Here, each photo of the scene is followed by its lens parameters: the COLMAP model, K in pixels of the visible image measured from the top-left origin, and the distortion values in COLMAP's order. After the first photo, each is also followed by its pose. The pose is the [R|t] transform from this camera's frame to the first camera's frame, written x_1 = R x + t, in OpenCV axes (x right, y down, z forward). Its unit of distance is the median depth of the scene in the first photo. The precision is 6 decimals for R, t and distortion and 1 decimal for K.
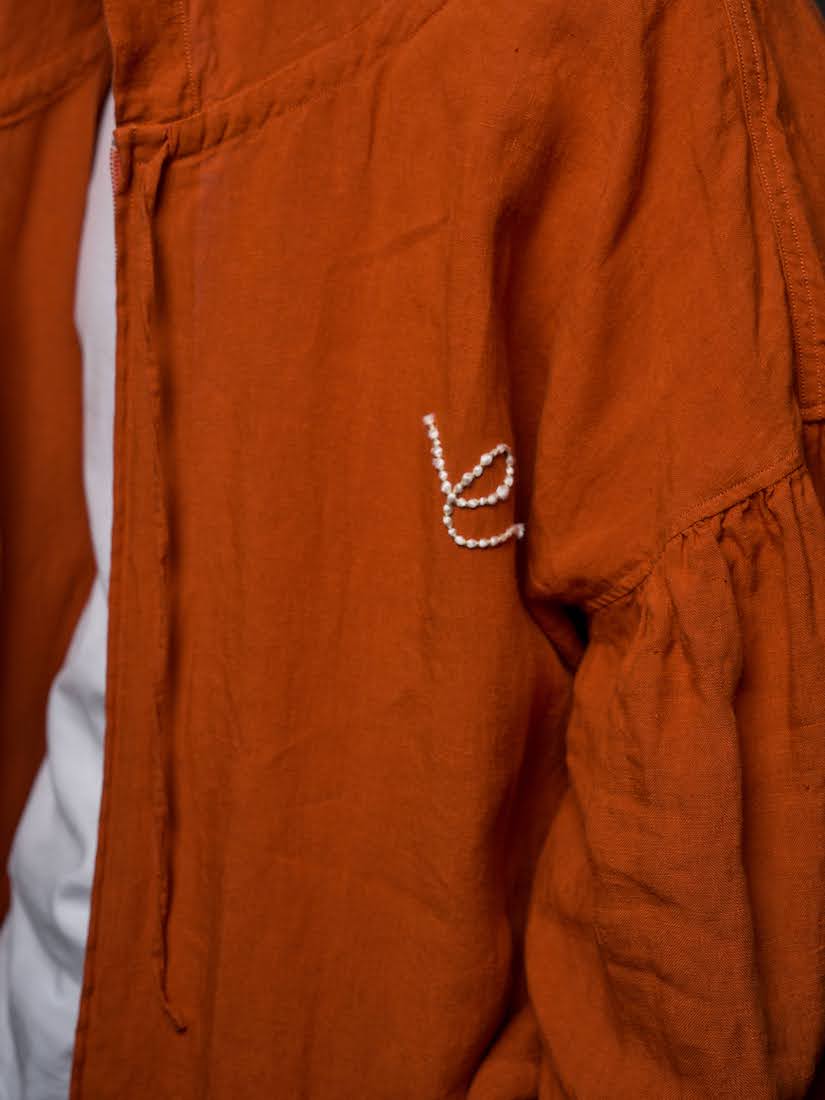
lens RADIAL K [[1611.3, 0, 412.5], [0, 1611.3, 550.0], [0, 0, 1]] dist [0.022214, 0.166003]
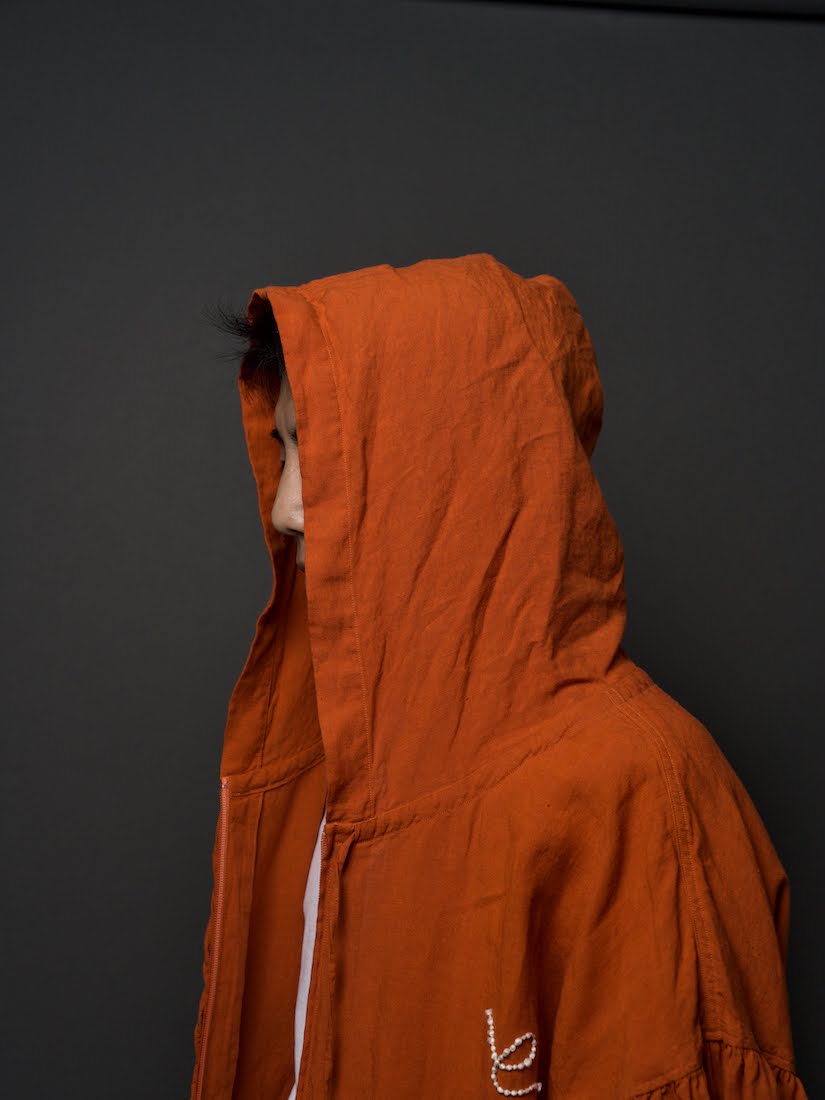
lens RADIAL K [[2075.6, 0, 412.5], [0, 2075.6, 550.0], [0, 0, 1]] dist [0.255575, -0.359622]
pose [[0.980620, 0.058913, -0.186852, 0.316185], [-0.094630, 0.977519, -0.188422, -0.133037], [0.171551, 0.202452, 0.964149, -1.235664]]
